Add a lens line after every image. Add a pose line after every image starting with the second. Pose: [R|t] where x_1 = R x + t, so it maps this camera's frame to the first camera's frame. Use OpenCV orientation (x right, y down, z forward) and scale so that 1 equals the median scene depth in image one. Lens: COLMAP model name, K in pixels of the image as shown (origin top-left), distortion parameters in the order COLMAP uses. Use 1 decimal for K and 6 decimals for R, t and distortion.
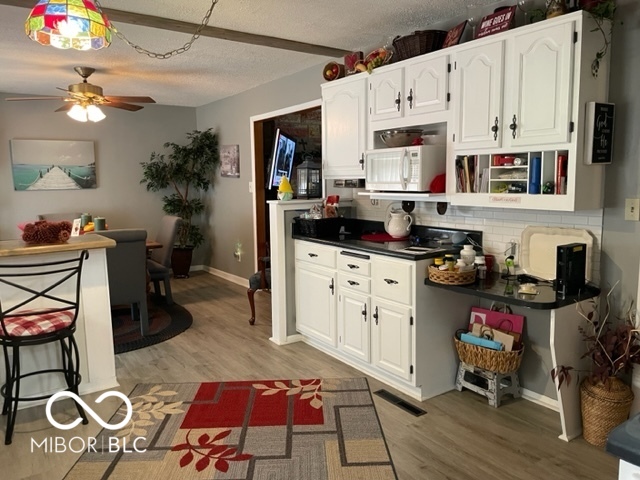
lens RADIAL K [[491.8, 0, 320.0], [0, 491.8, 240.0], [0, 0, 1]] dist [0.094351, -0.143356]
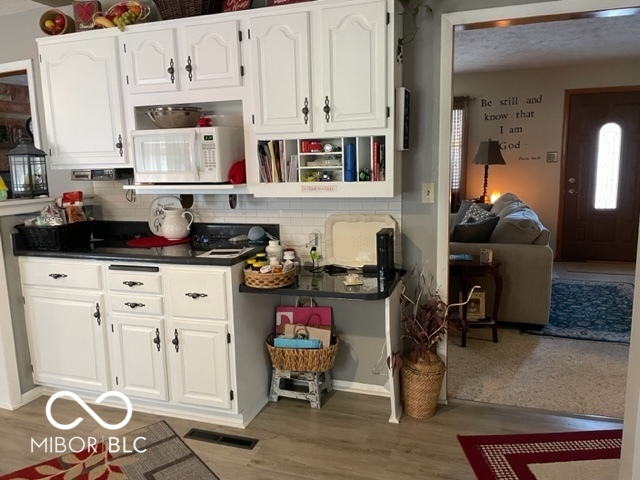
lens RADIAL K [[491.8, 0, 320.0], [0, 491.8, 240.0], [0, 0, 1]] dist [0.094351, -0.143356]
pose [[0.801004, -0.102021, 0.589902, -0.162783], [0.090533, 0.994683, 0.049095, -0.027322], [-0.591774, 0.014081, 0.805981, 0.229732]]
